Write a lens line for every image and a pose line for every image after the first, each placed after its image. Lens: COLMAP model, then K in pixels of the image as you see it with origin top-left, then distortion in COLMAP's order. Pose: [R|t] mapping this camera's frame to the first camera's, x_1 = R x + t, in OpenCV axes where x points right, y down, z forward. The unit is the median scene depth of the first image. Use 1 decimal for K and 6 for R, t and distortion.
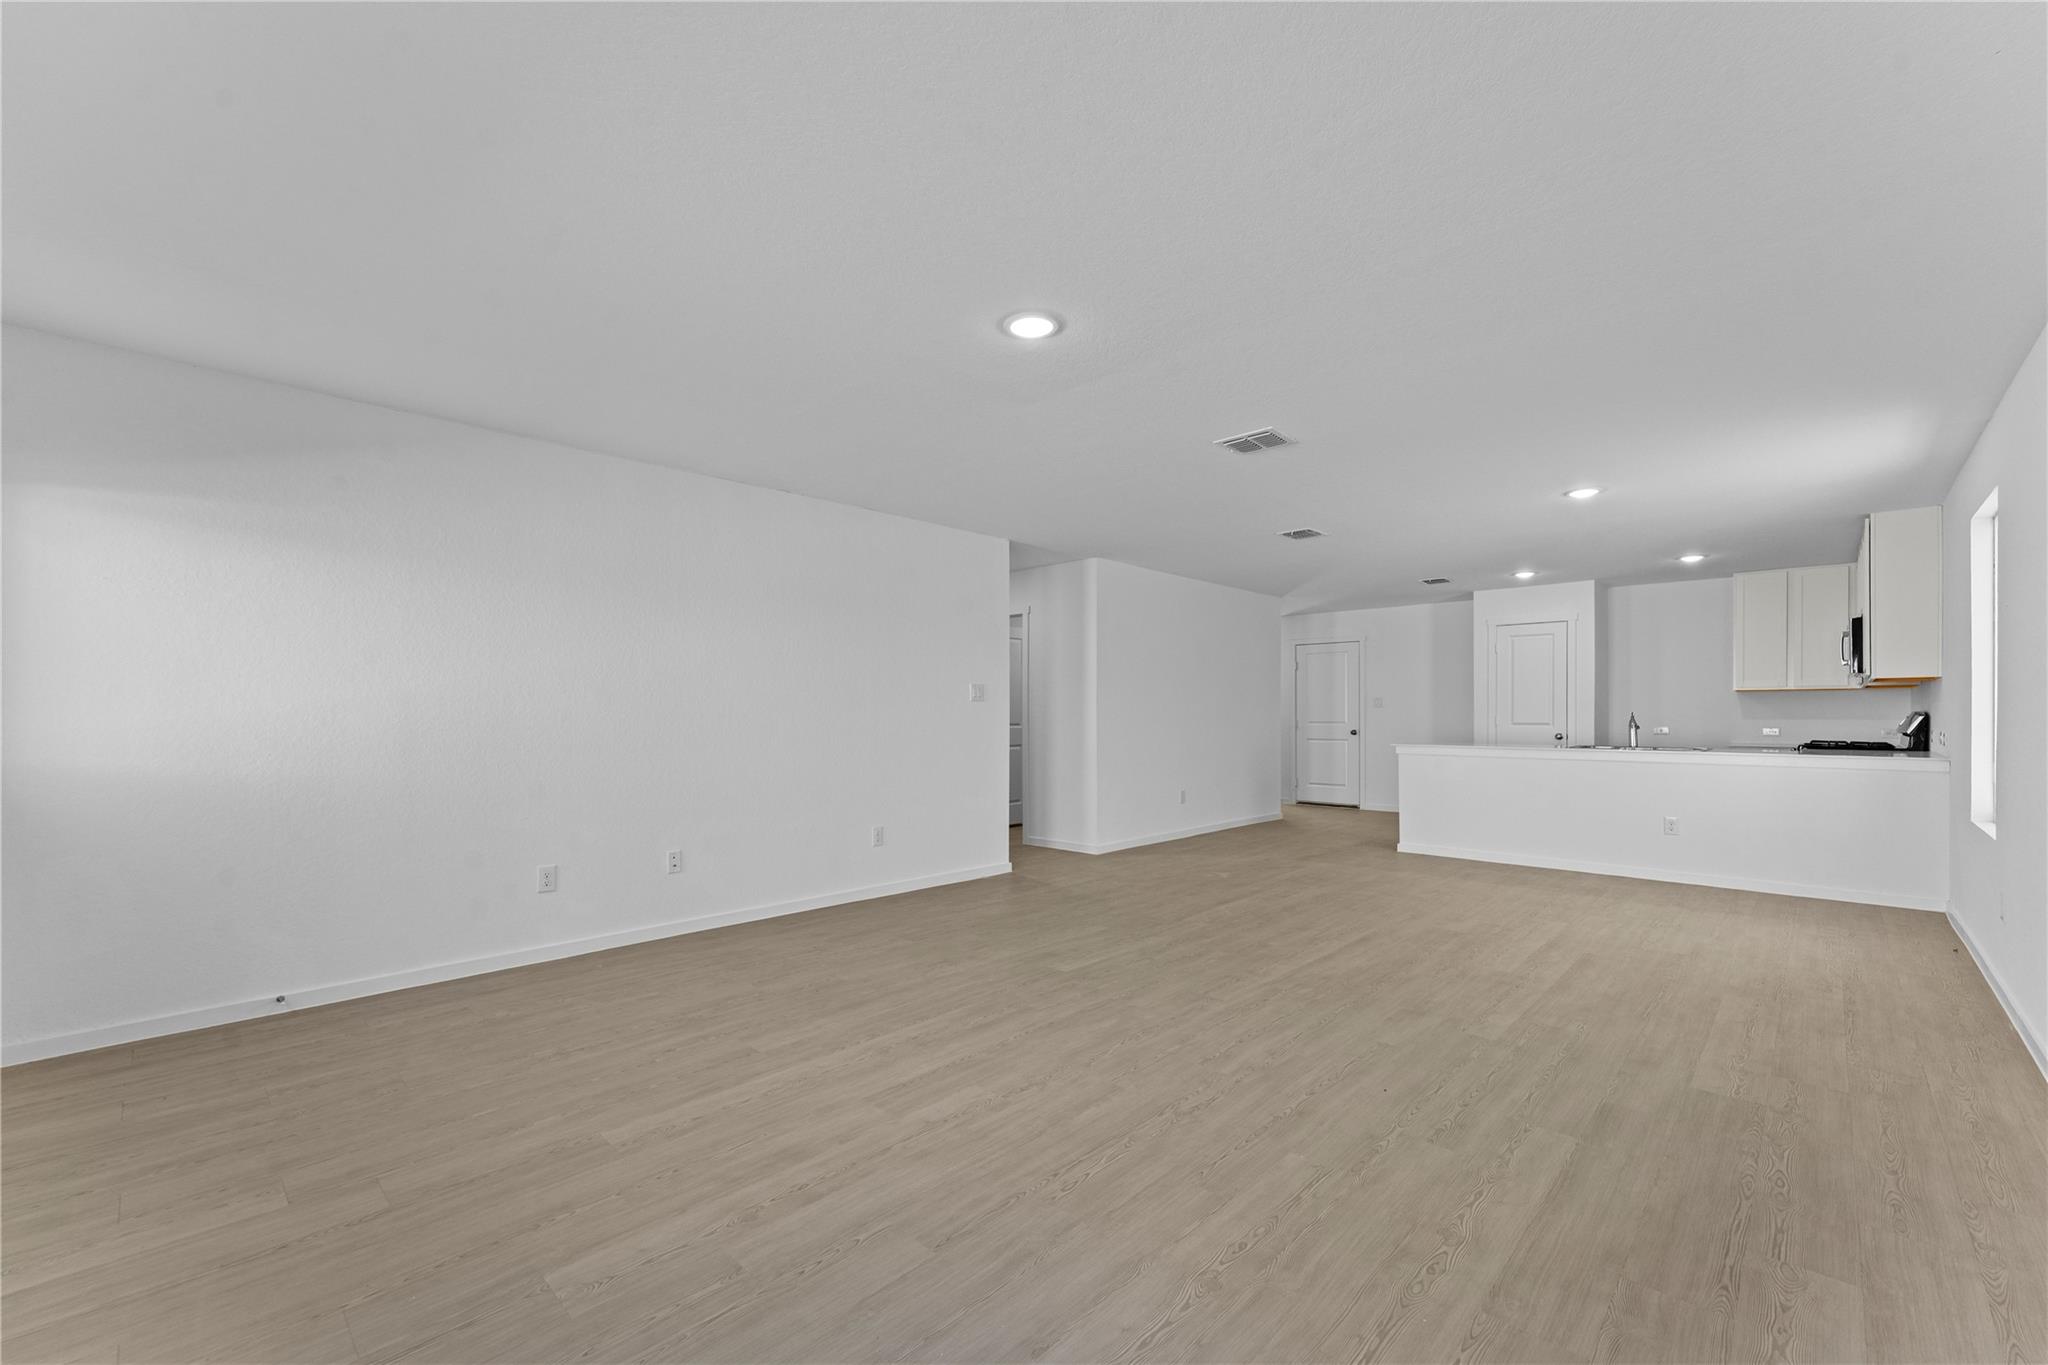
lens RADIAL K [[819.8, 0, 1022.8], [0, 819.8, 701.9], [0, 0, 1]] dist [0.001431, 0.000020]
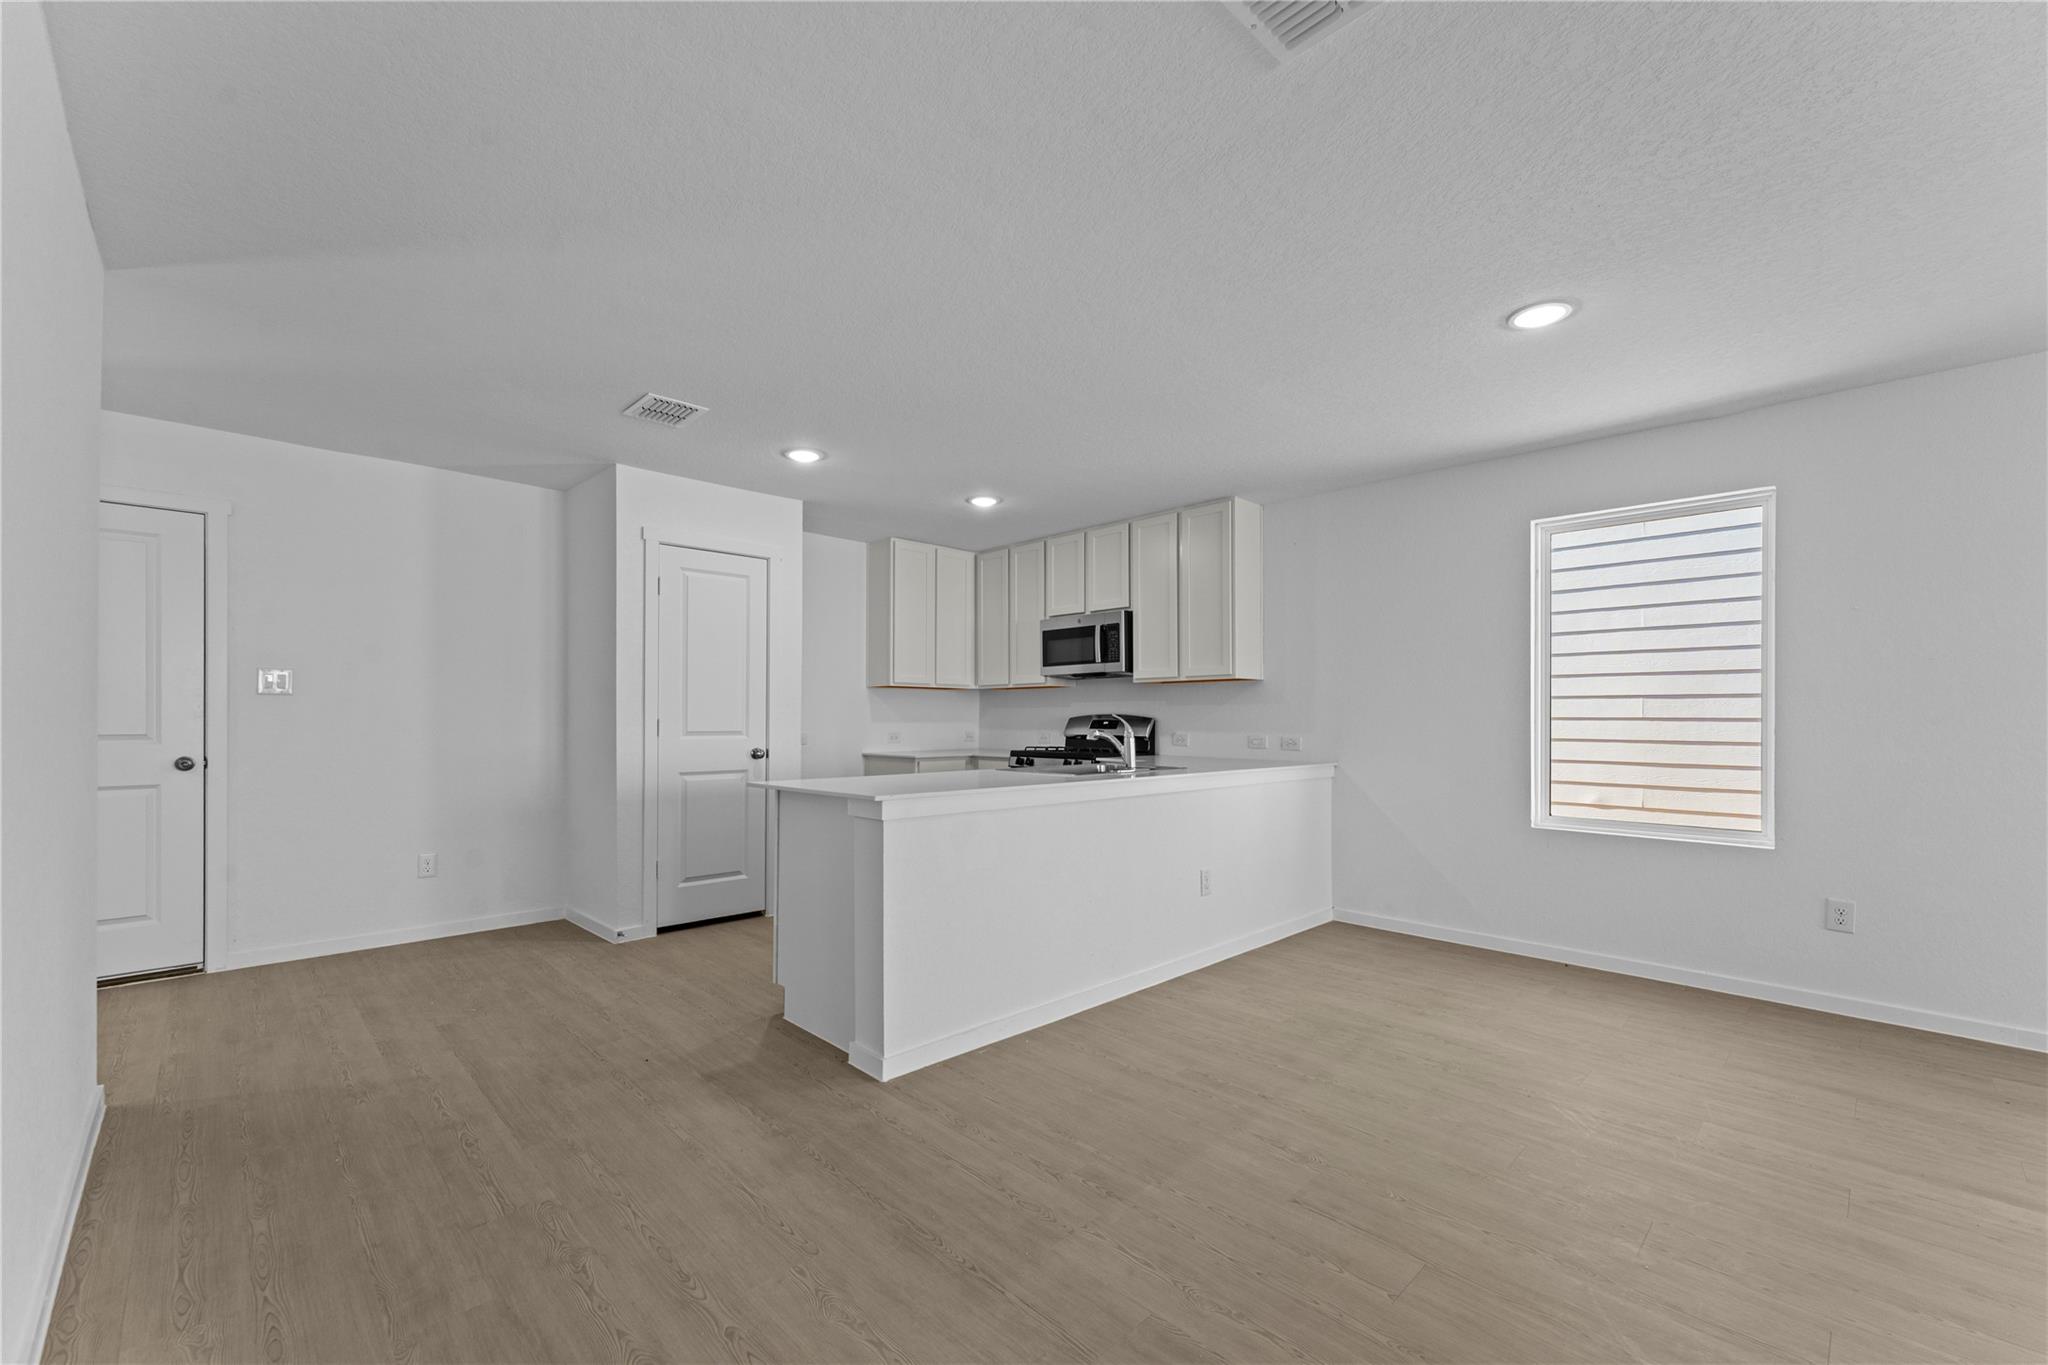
lens RADIAL K [[819.8, 0, 1032.4], [0, 819.8, 715.8], [0, 0, 1]] dist [0.001431, 0.000020]
pose [[0.007755, 0.003401, 0.999964, 0.155482], [-0.020171, 0.999791, -0.003244, 0.025046], [-0.999766, -0.020146, 0.007822, 1.616723]]
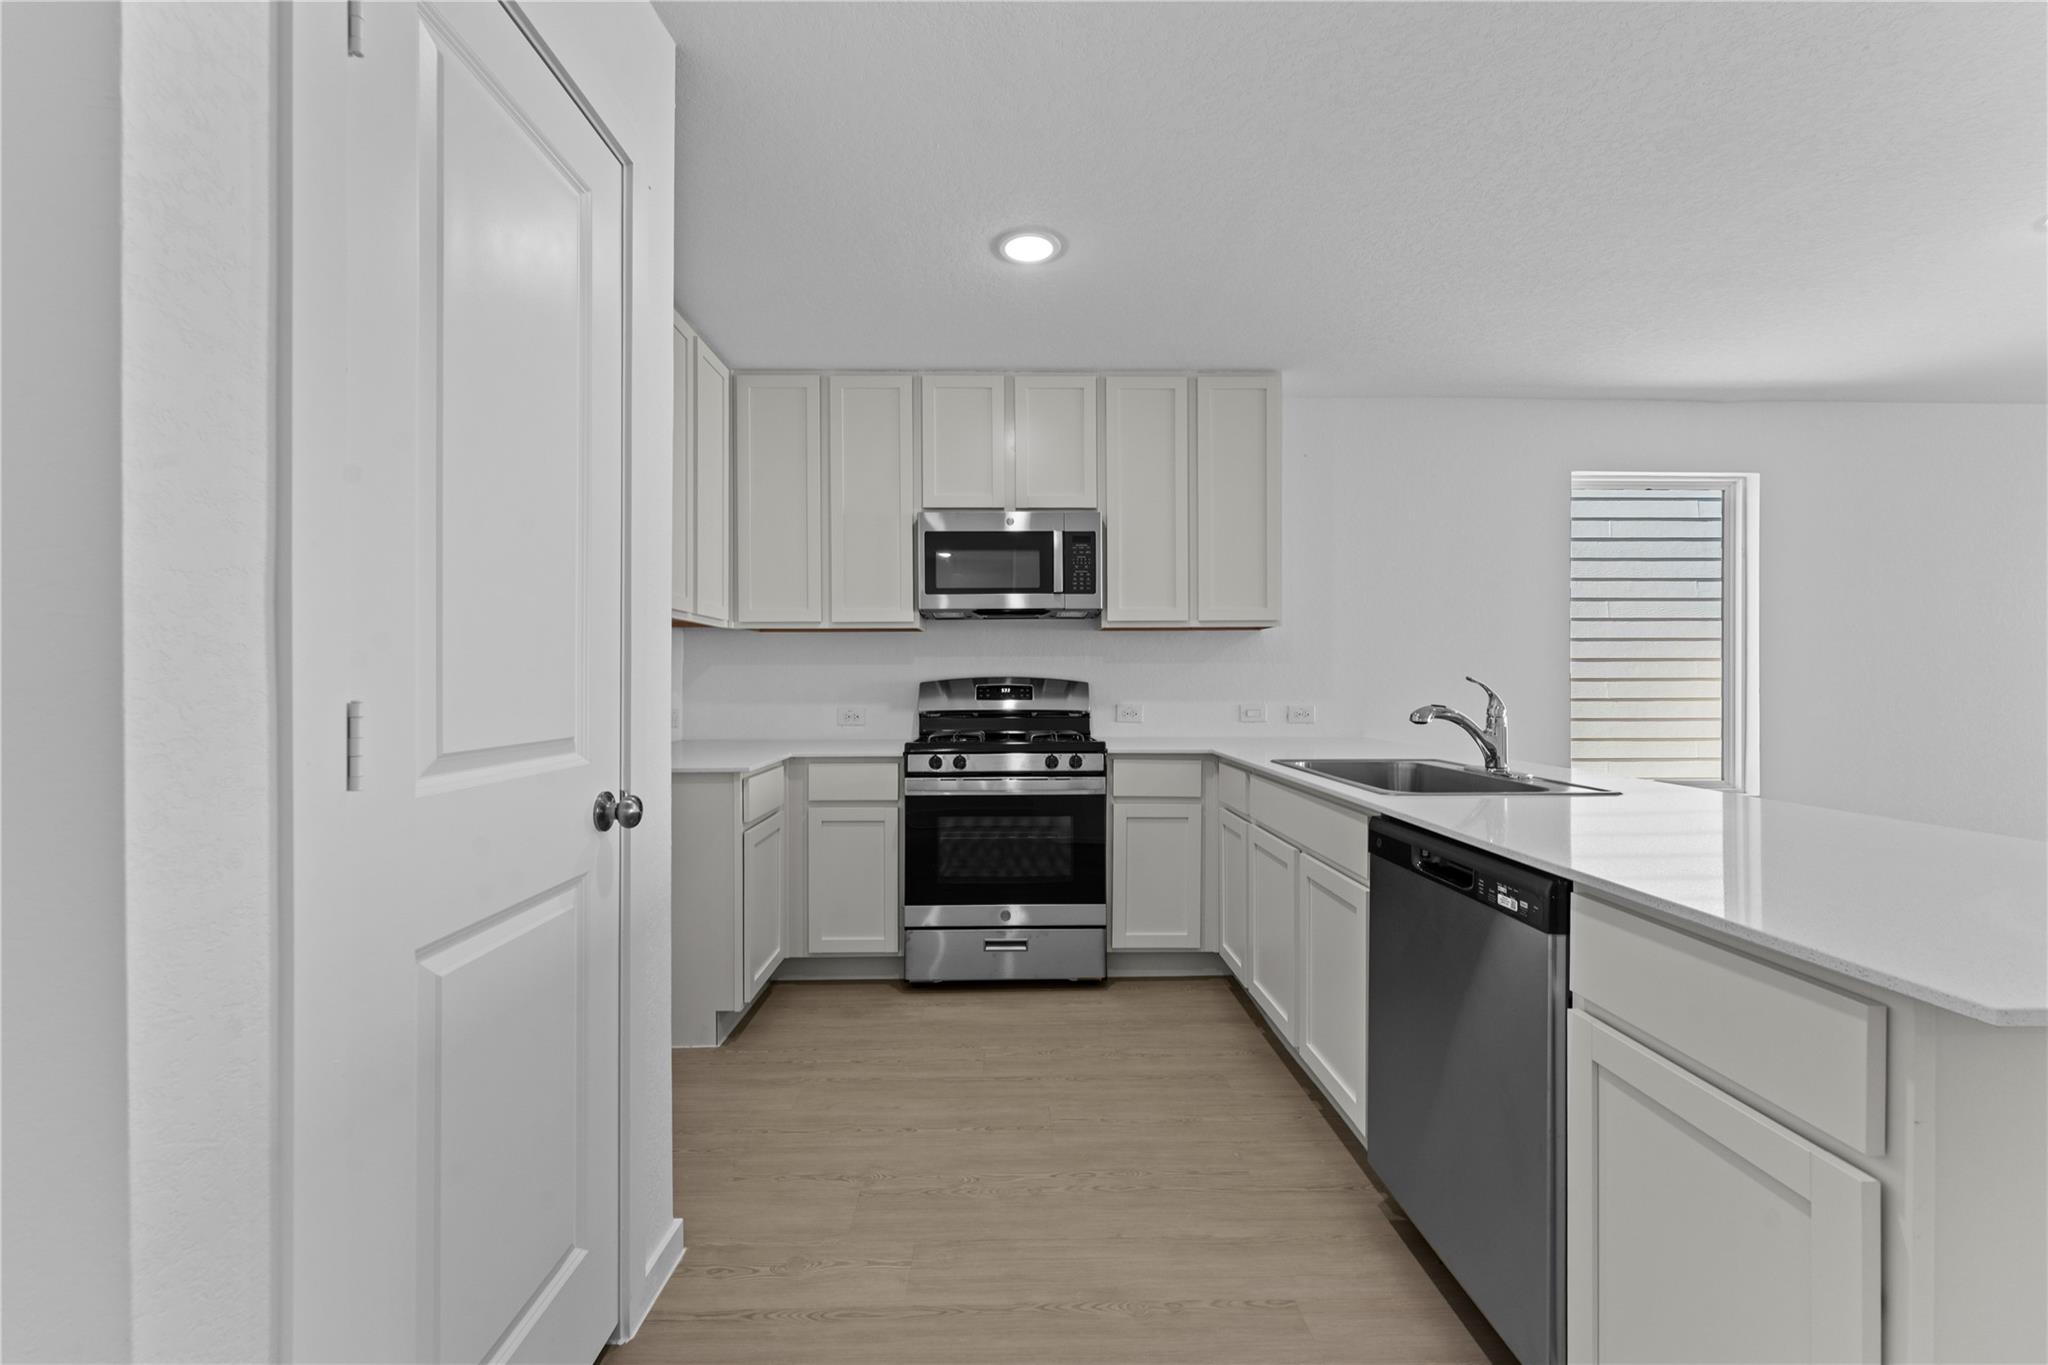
lens RADIAL K [[819.8, 0, 1028.7], [0, 819.8, 685.9], [0, 0, 1]] dist [0.001431, 0.000020]
pose [[-0.717886, -0.002357, 0.696157, 0.924206], [-0.010579, 0.999916, -0.007523, 0.031945], [-0.696080, -0.012765, -0.717851, 2.118800]]
